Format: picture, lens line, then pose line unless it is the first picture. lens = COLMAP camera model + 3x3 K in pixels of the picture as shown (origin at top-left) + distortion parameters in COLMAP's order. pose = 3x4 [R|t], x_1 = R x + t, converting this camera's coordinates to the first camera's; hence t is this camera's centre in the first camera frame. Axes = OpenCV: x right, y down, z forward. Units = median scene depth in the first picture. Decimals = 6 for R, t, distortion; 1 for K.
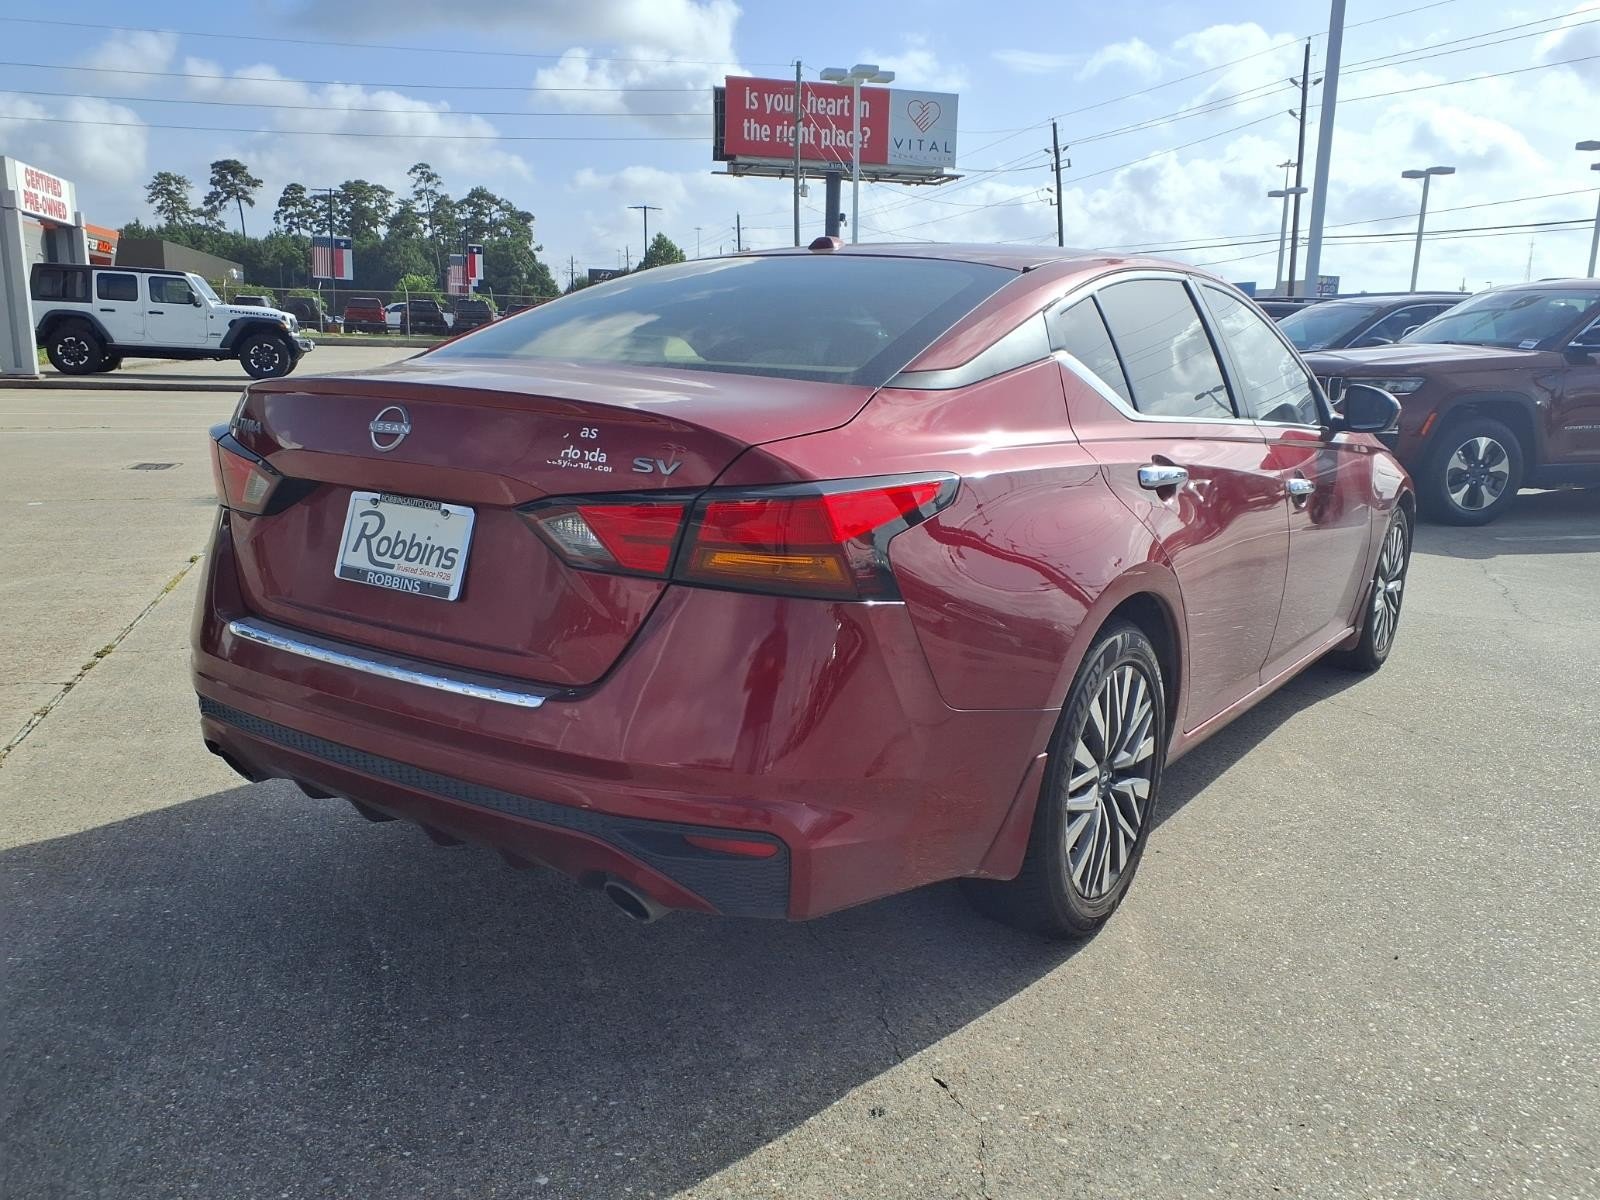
lens RADIAL K [[1282.0, 0, 800.0], [0, 1282.0, 600.0], [0, 0, 1]] dist [0.047309, -0.040381]
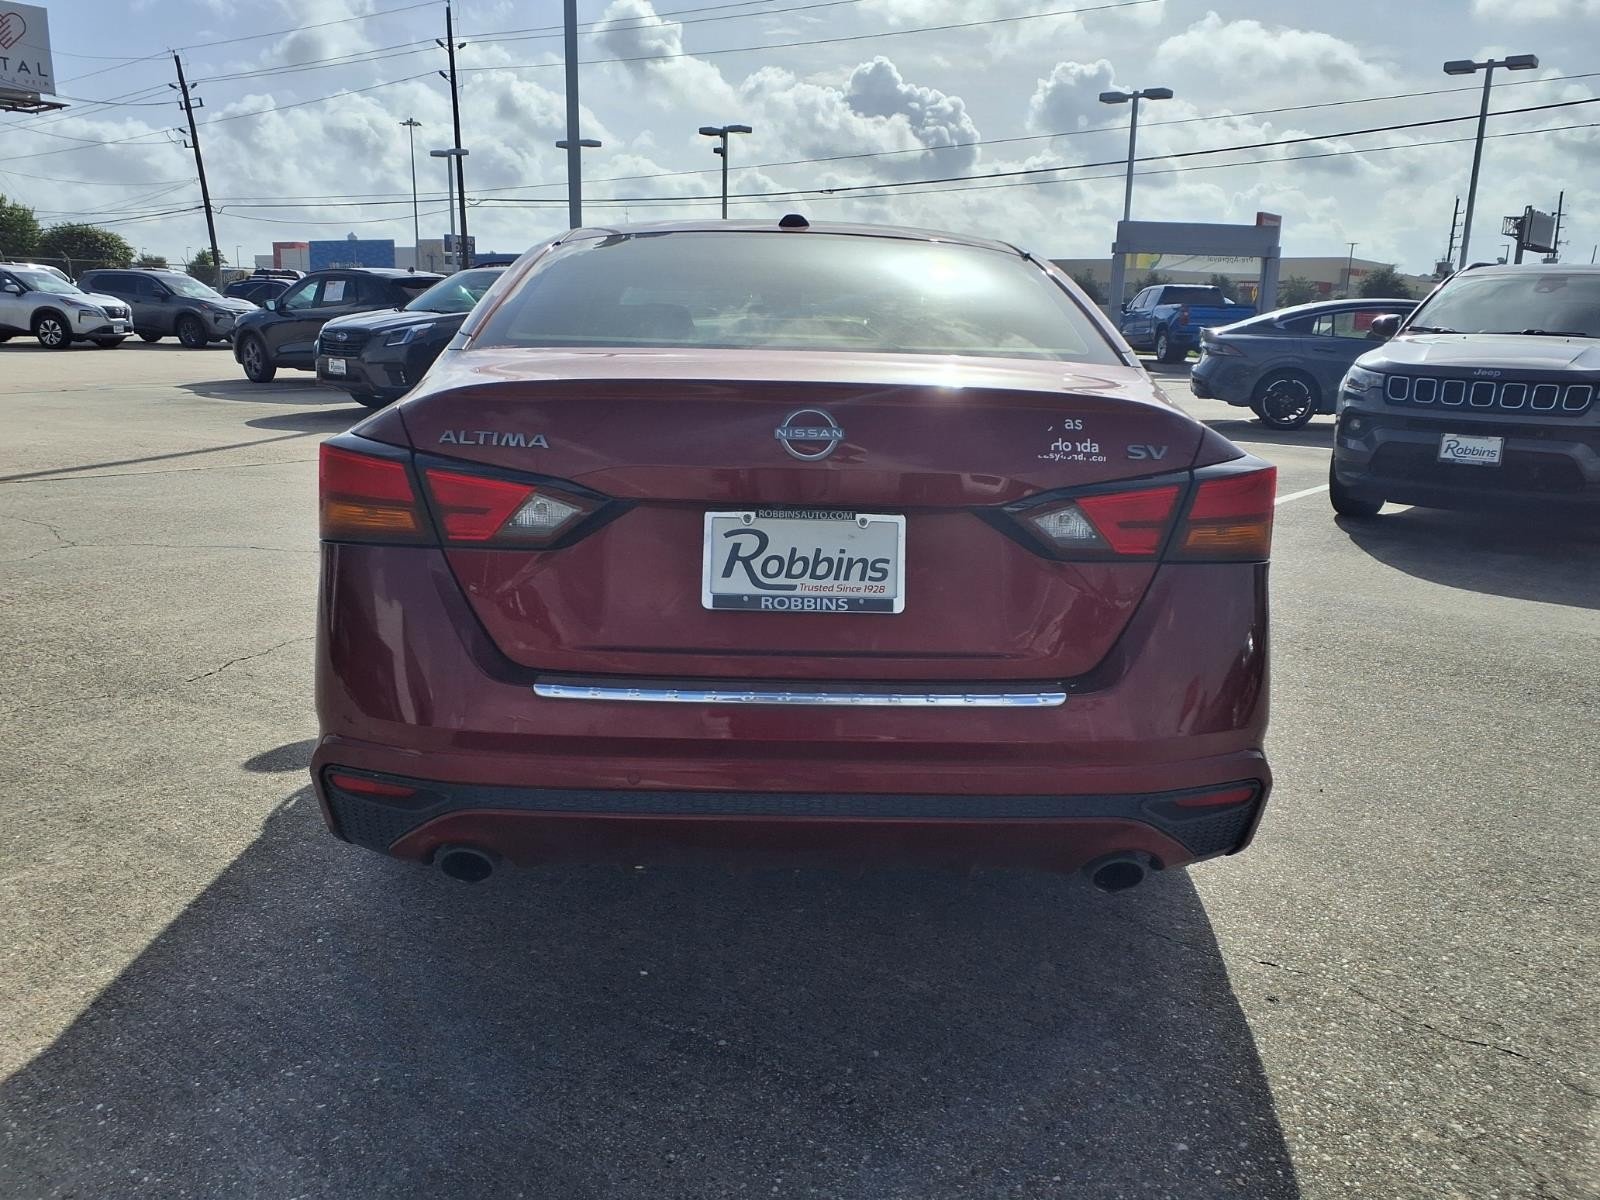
lens RADIAL K [[1282.0, 0, 800.0], [0, 1282.0, 600.0], [0, 0, 1]] dist [0.047309, -0.040381]
pose [[0.812422, -0.134271, 0.567399, -0.817103], [0.116305, 0.990886, 0.067957, -0.077283], [-0.571353, 0.010782, 0.820634, 0.267117]]
